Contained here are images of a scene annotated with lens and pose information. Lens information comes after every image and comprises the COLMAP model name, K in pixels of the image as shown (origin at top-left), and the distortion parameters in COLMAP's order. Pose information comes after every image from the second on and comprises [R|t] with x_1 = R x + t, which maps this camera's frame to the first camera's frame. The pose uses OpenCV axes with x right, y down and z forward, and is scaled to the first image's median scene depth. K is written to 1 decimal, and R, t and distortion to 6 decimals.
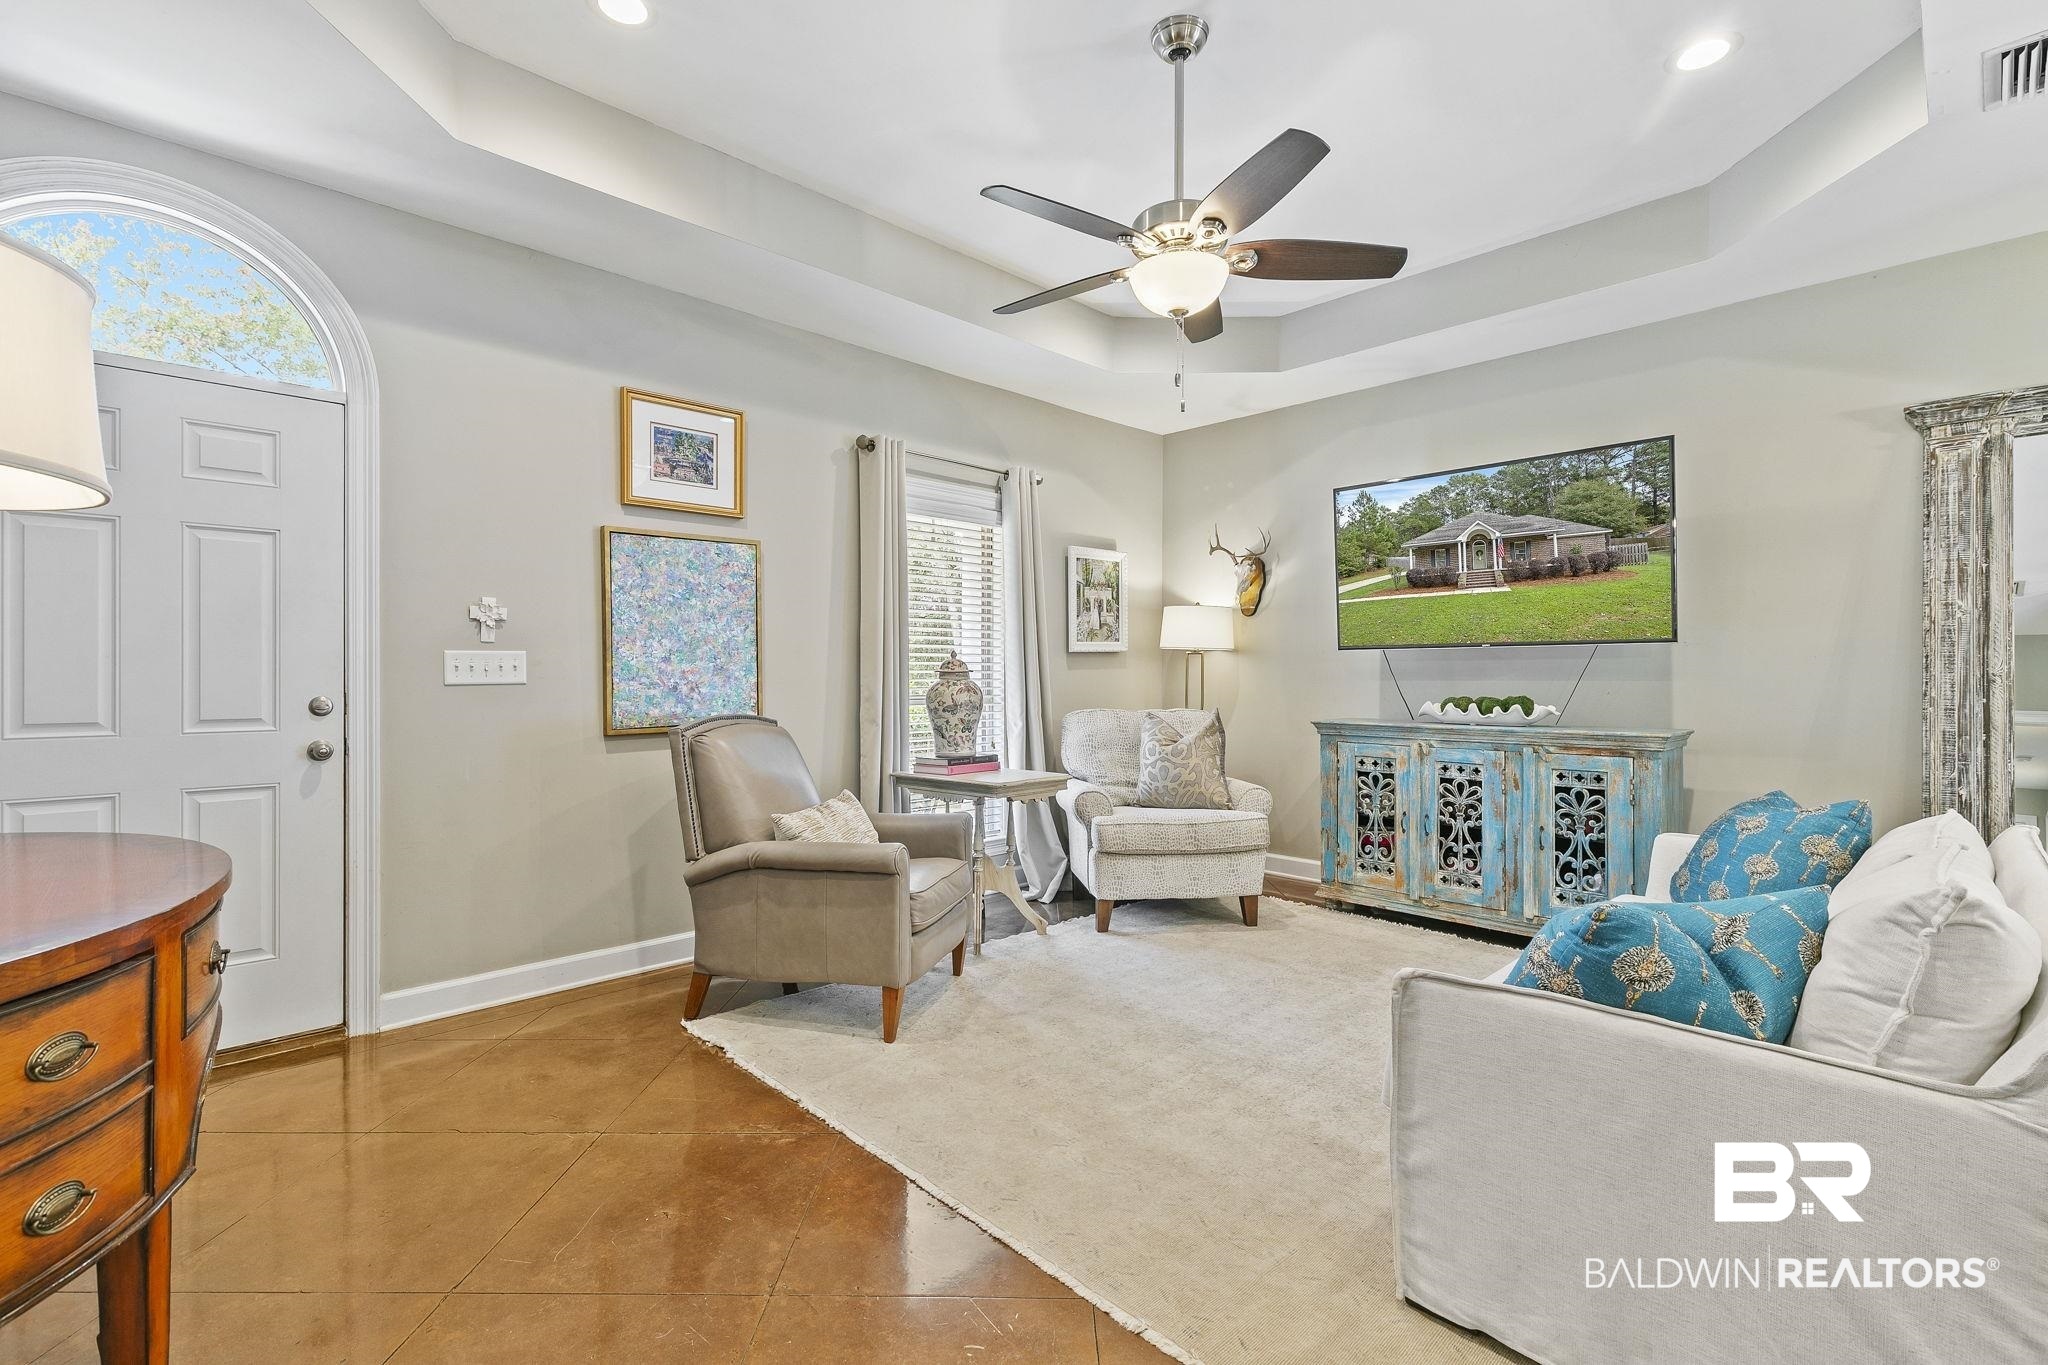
lens RADIAL K [[934.6, 0, 1022.6], [0, 934.6, 685.9], [0, 0, 1]] dist [0.010571, -0.001312]
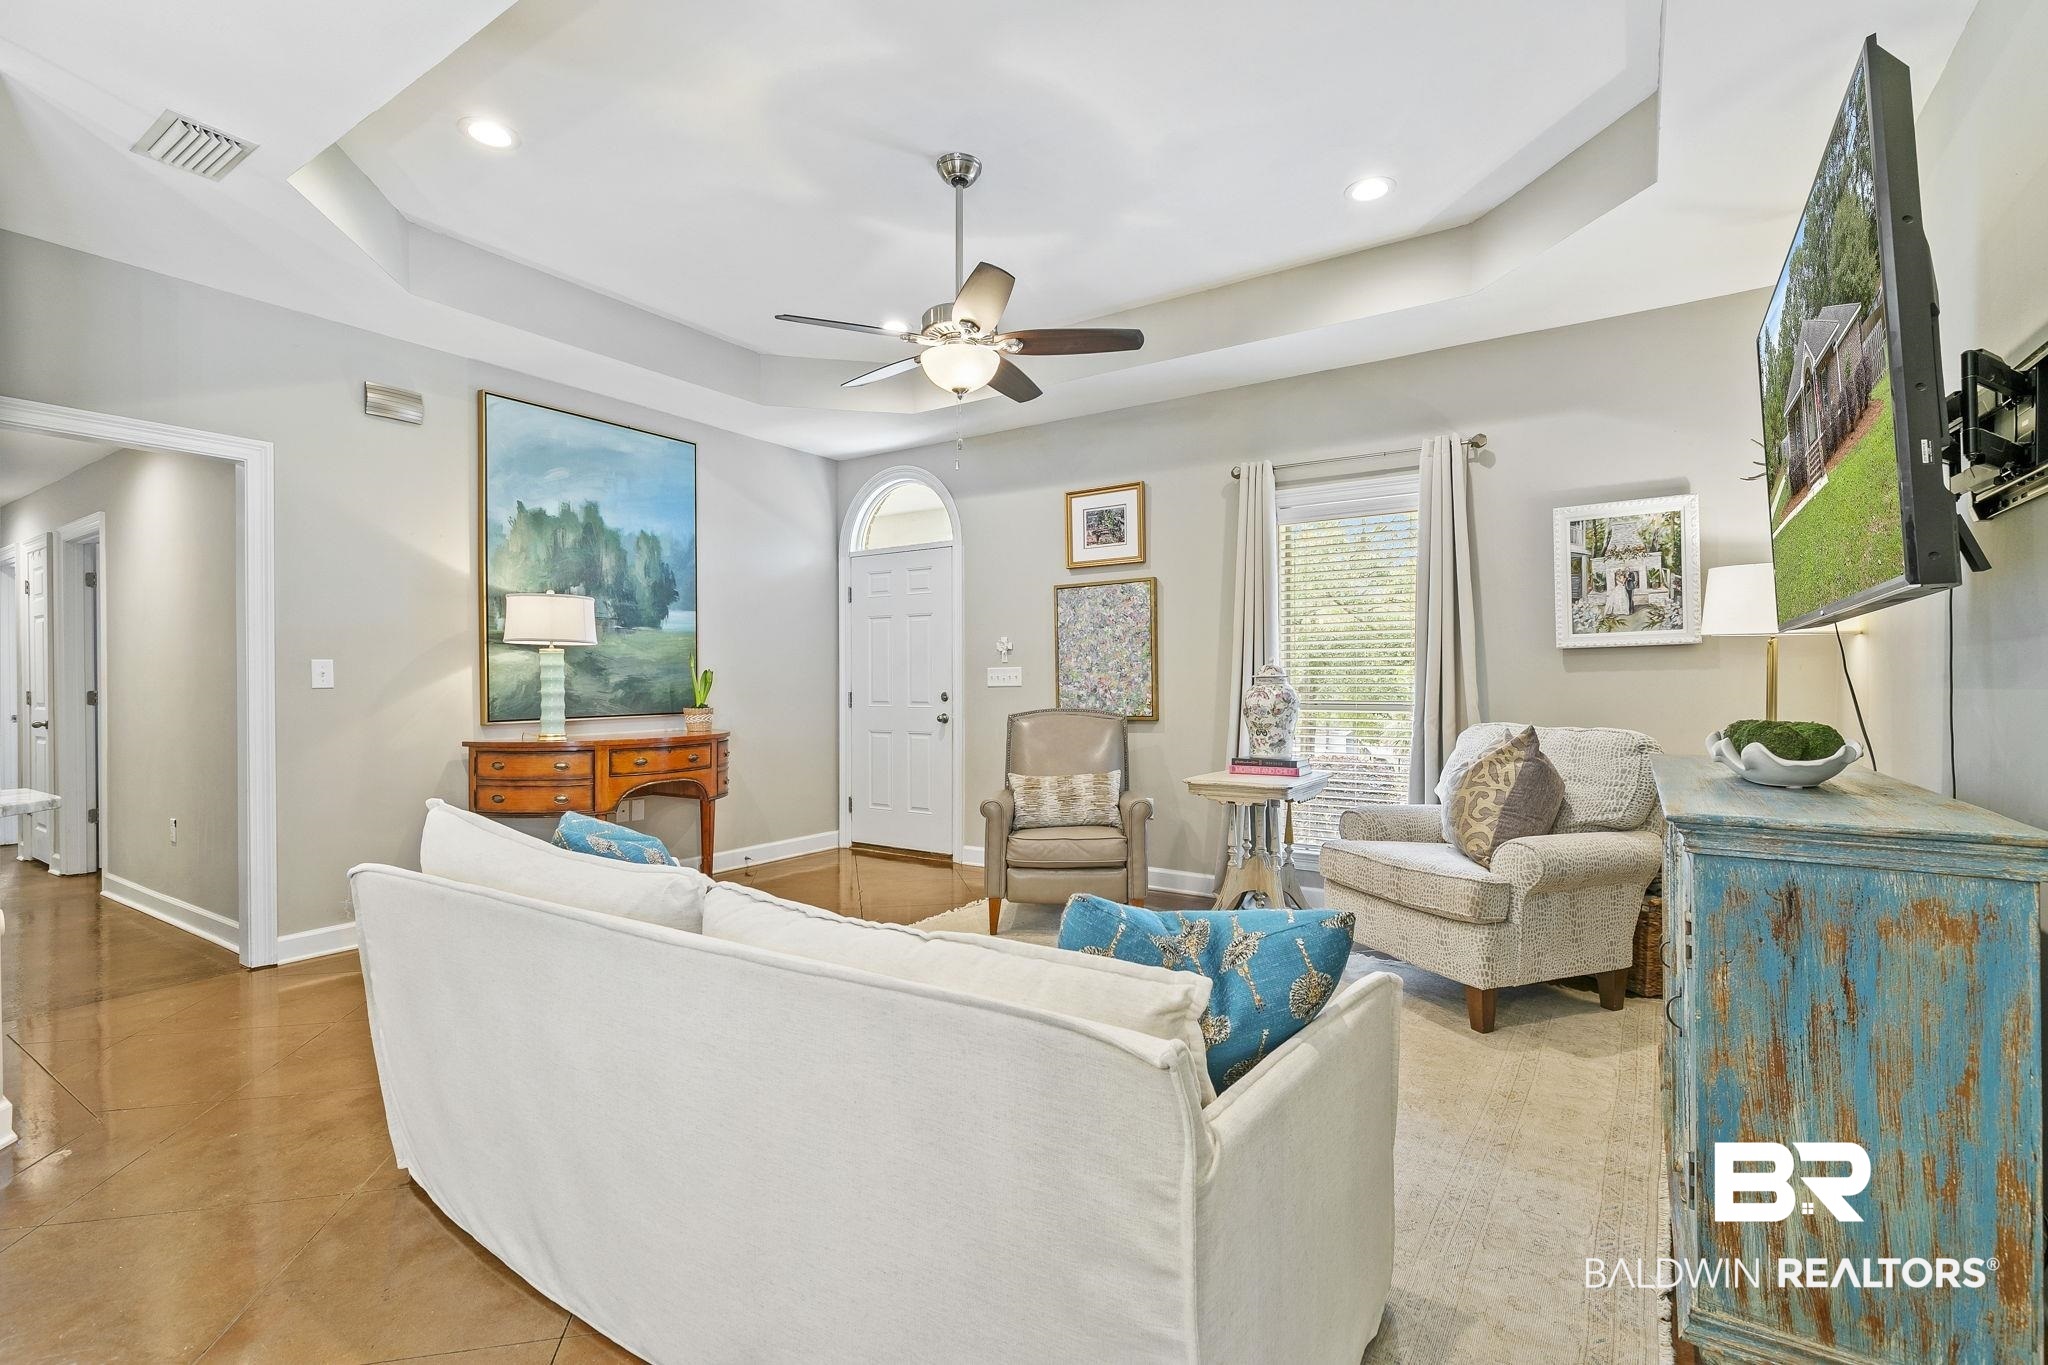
lens RADIAL K [[934.6, 0, 1010.1], [0, 934.6, 694.5], [0, 0, 1]] dist [0.010571, -0.001312]
pose [[0.190056, 0.012879, -0.981689, 0.918706], [-0.007860, 0.999902, 0.011596, -0.005514], [0.981742, 0.005513, 0.190139, 0.538609]]
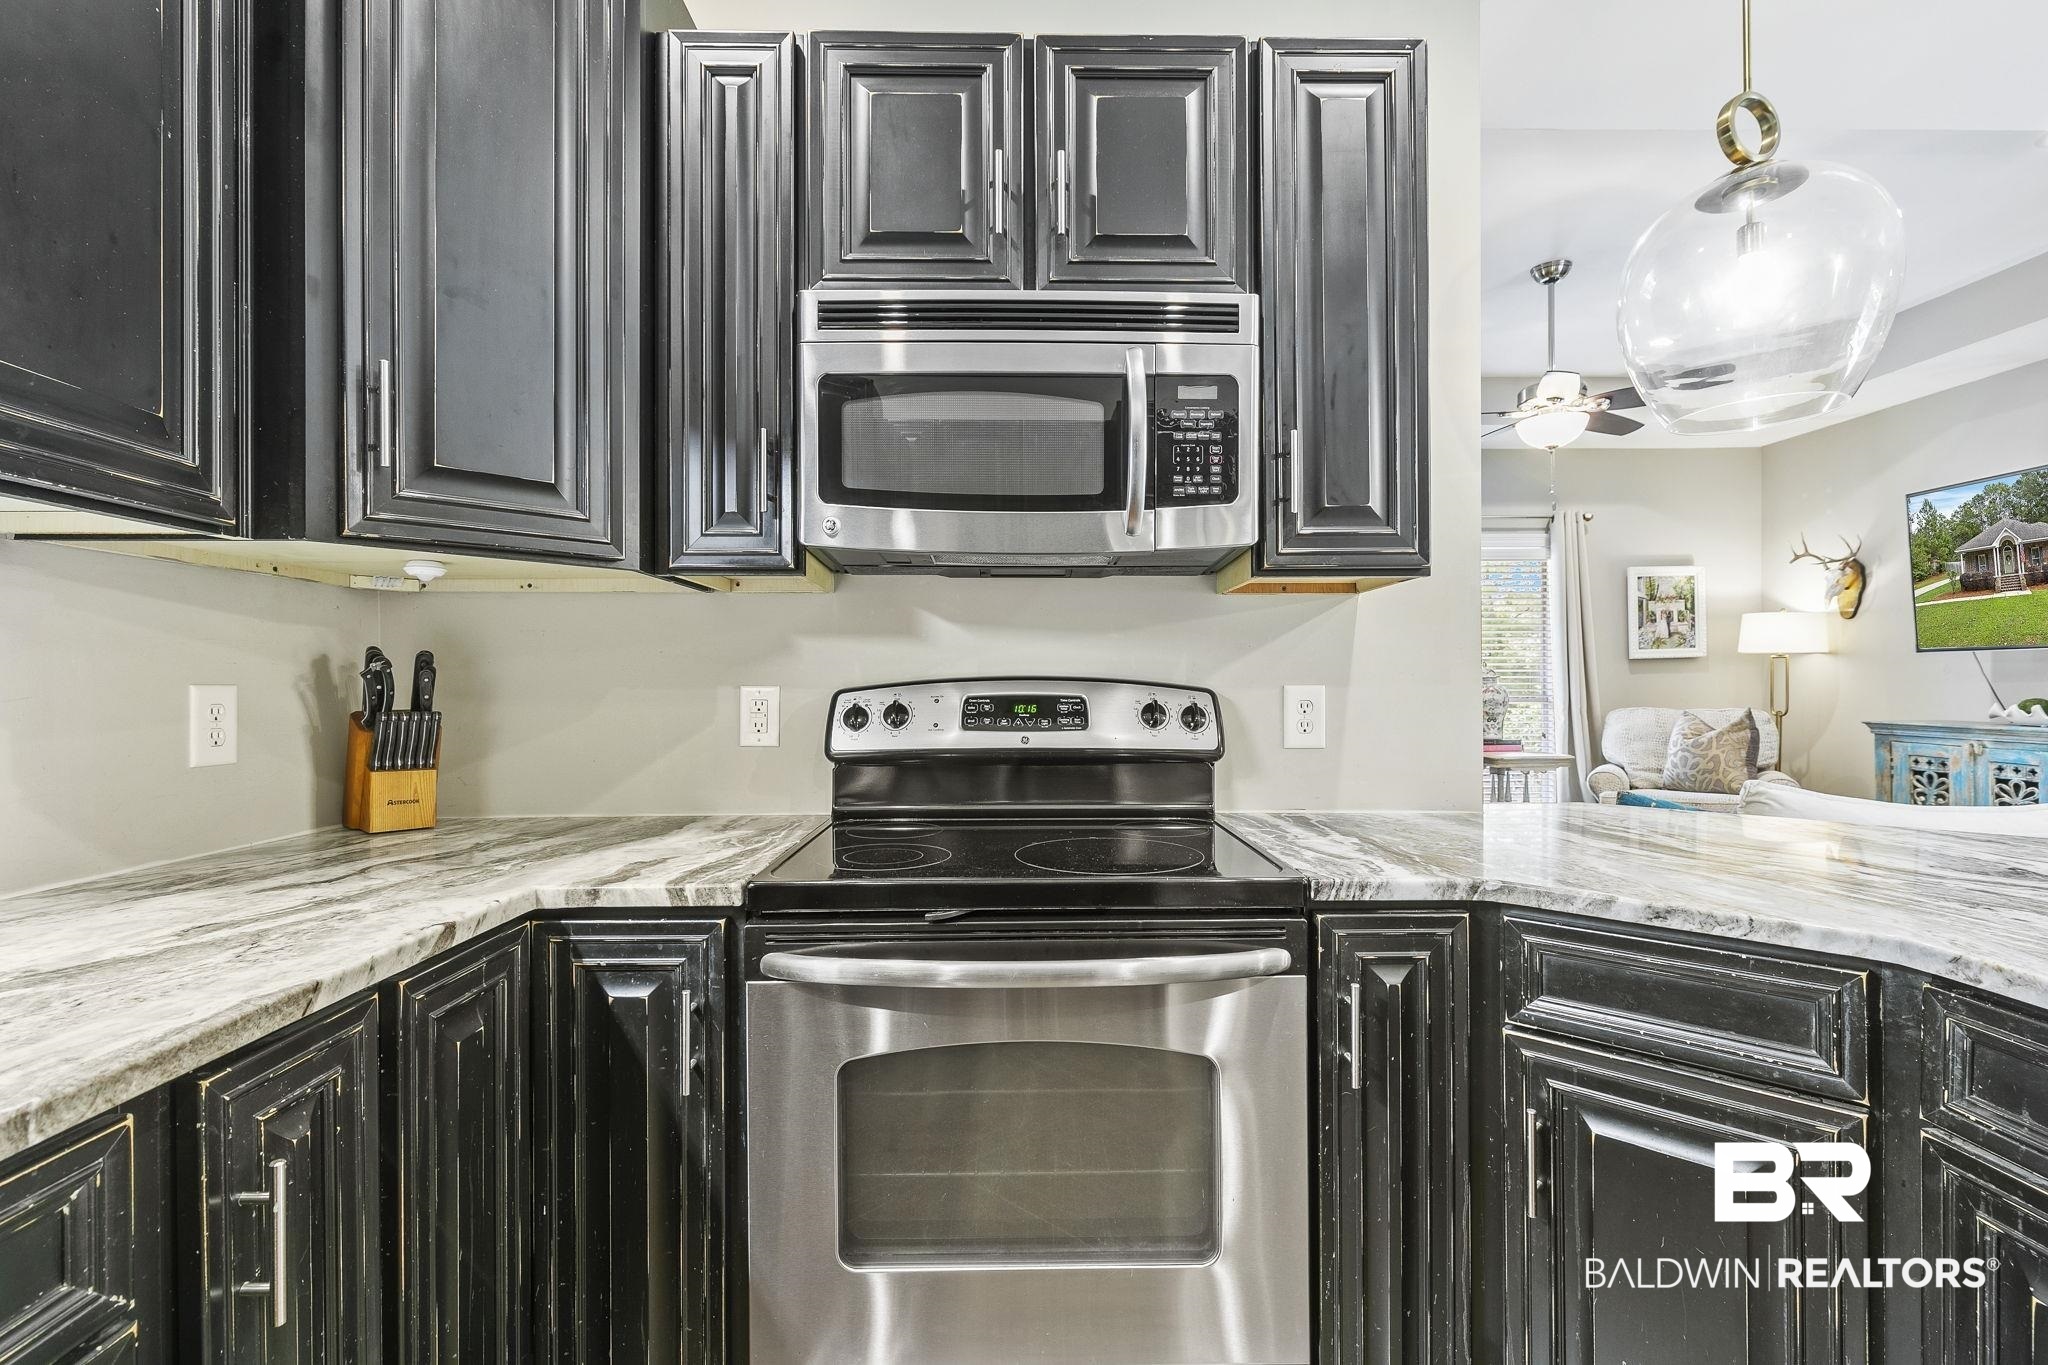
lens RADIAL K [[934.6, 0, 1013.7], [0, 934.6, 680.9], [0, 0, 1]] dist [0.010571, -0.001312]
pose [[0.728339, -0.005031, -0.685198, 0.374633], [-0.001761, 0.999956, -0.009214, 0.004136], [0.685214, 0.007918, 0.728298, -0.477266]]
